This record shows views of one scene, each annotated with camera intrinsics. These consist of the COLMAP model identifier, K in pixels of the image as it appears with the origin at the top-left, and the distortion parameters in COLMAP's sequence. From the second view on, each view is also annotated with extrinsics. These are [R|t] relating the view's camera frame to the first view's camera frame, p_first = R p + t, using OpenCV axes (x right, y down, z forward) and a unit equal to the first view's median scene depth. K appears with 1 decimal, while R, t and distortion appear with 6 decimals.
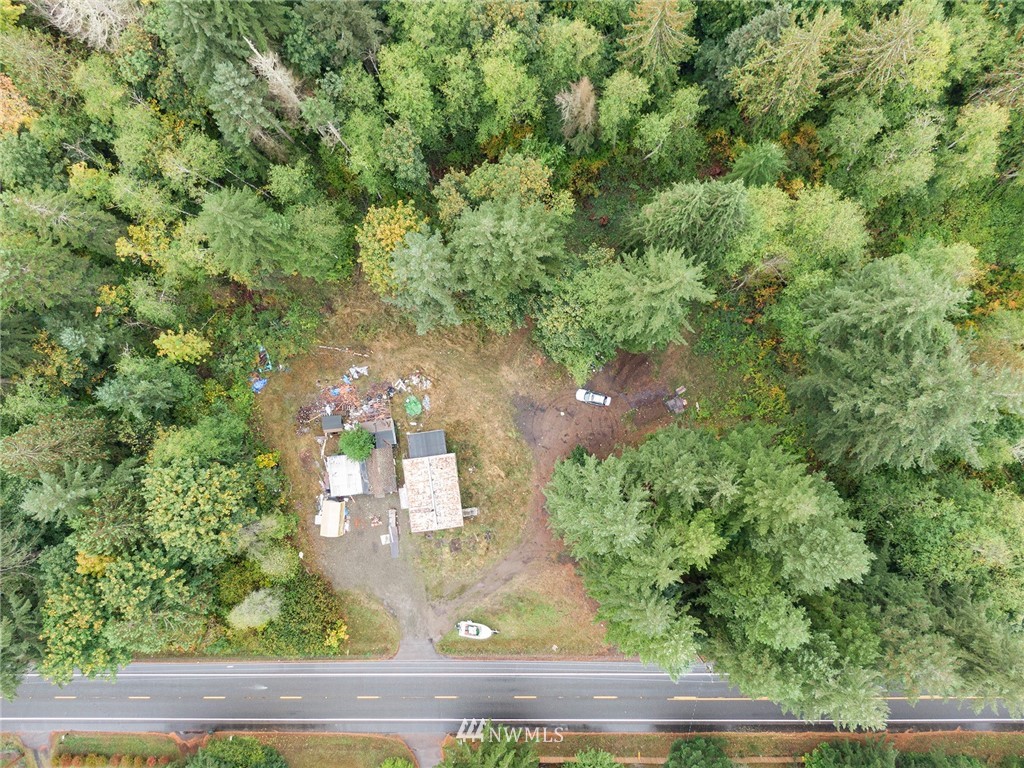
lens RADIAL K [[763.6, 0, 489.1], [0, 763.6, 397.8], [0, 0, 1]] dist [0.041494, -0.059122]
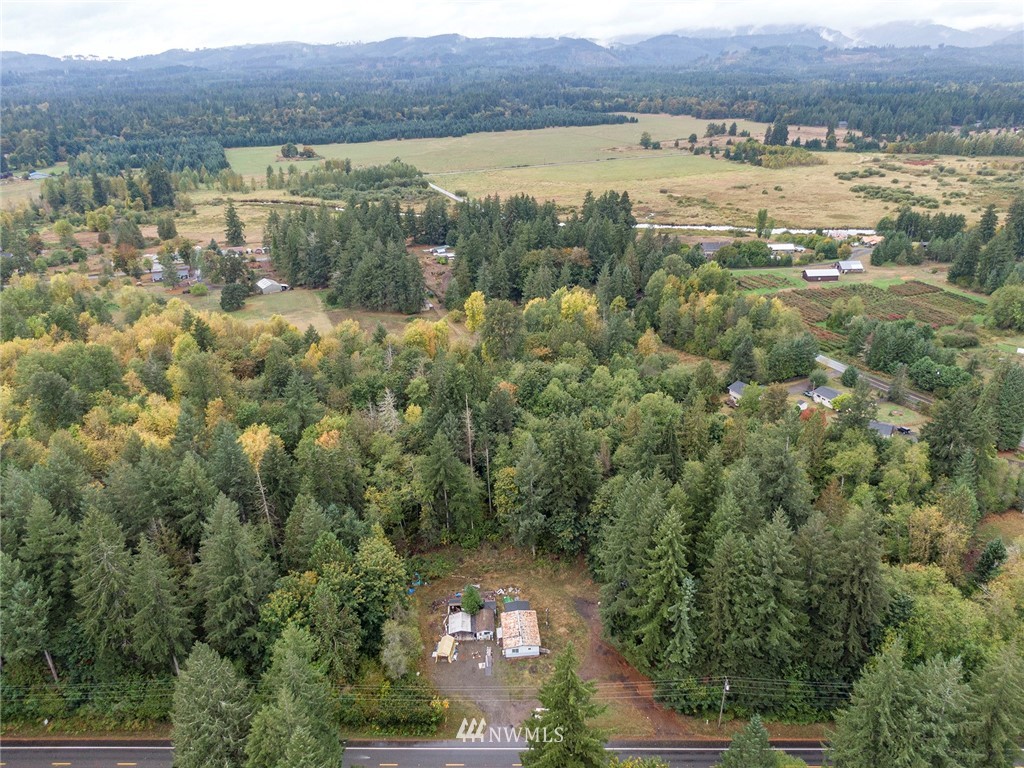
lens RADIAL K [[746.8, 0, 520.7], [0, 746.8, 376.7], [0, 0, 1]] dist [0.047527, -0.075026]
pose [[0.998581, 0.044086, -0.029856, -0.050617], [-0.044354, 0.378522, -0.924529, 1.250798], [-0.029458, 0.924542, 0.379940, 0.013916]]
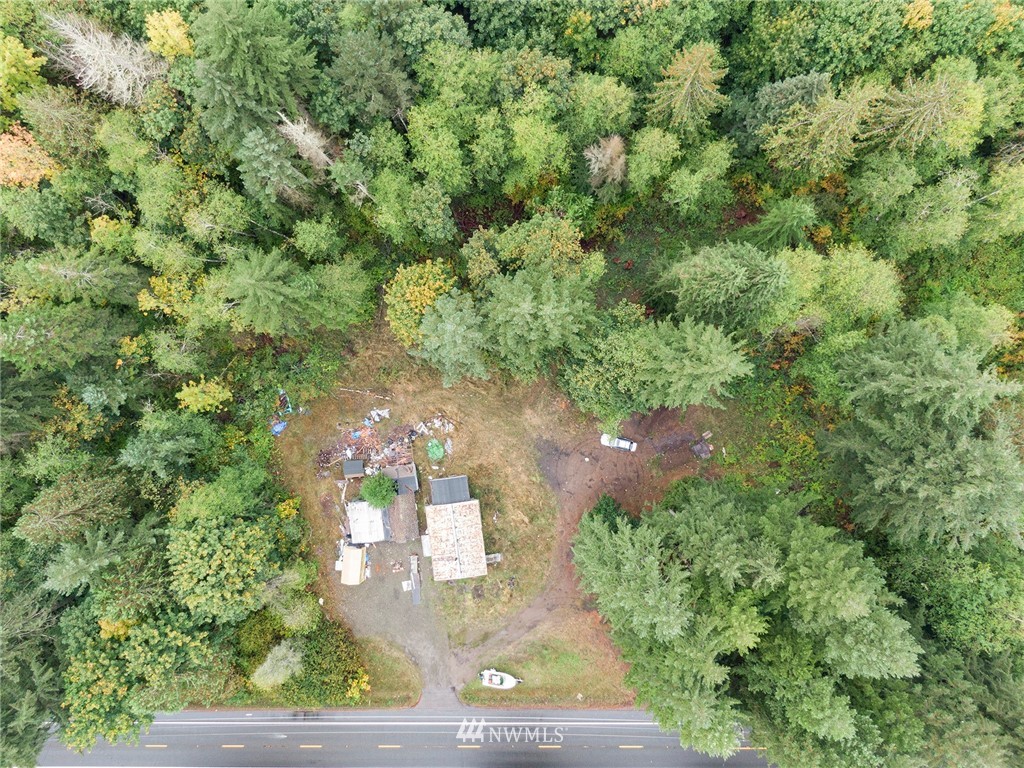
lens RADIAL K [[768.8, 0, 484.7], [0, 768.8, 355.0], [0, 0, 1]] dist [0.042339, -0.062589]
pose [[0.999984, -0.001087, 0.005571, -0.041770], [0.001126, 0.999975, -0.007002, -0.106447], [-0.005563, 0.007009, 0.999960, 0.005388]]
